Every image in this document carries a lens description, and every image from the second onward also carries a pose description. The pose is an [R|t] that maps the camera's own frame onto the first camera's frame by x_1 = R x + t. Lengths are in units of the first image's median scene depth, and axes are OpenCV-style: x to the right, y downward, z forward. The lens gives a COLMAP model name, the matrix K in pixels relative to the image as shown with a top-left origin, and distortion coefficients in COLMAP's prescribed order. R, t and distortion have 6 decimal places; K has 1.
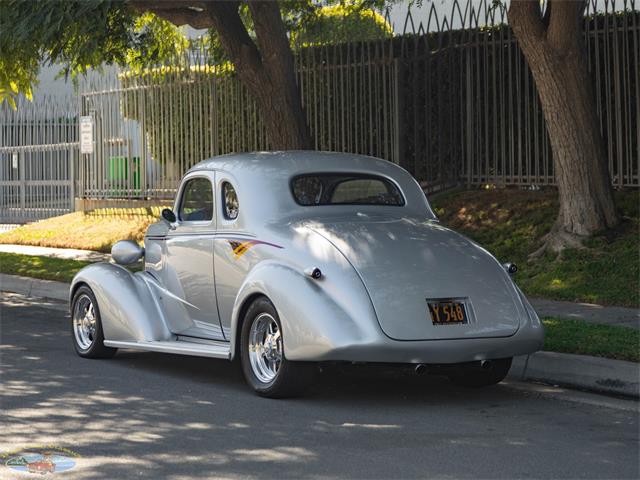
lens RADIAL K [[2069.2, 0, 320.0], [0, 2069.2, 240.0], [0, 0, 1]] dist [0.056159, 1.274170]
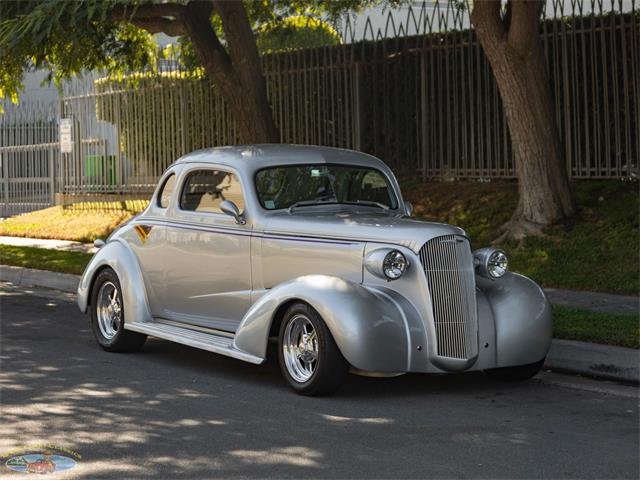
lens RADIAL K [[1772.0, 0, 320.0], [0, 1772.0, 240.0], [0, 0, 1]] dist [0.109758, -0.437853]
pose [[0.999289, -0.008695, 0.036677, -0.021580], [0.008456, 0.999942, 0.006654, -0.000928], [-0.036733, -0.006339, 0.999305, 0.087532]]
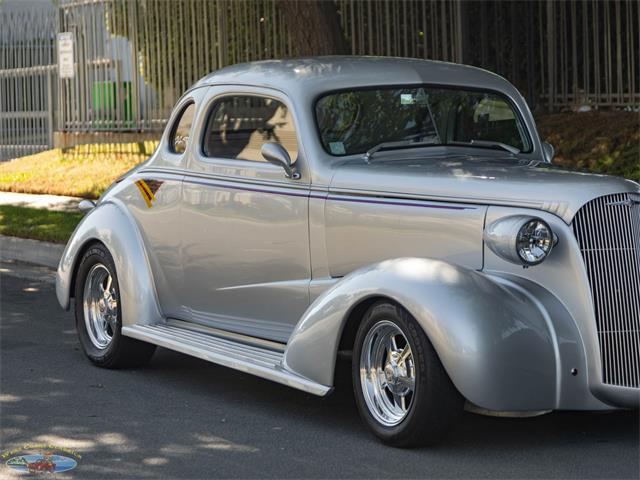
lens RADIAL K [[2205.0, 0, 320.0], [0, 2205.0, 240.0], [0, 0, 1]] dist [0.046053, 3.533518]
pose [[0.999872, -0.015972, -0.000534, -0.020417], [0.015981, 0.999426, 0.029874, -0.003274], [0.000057, -0.029879, 0.999554, 0.197270]]
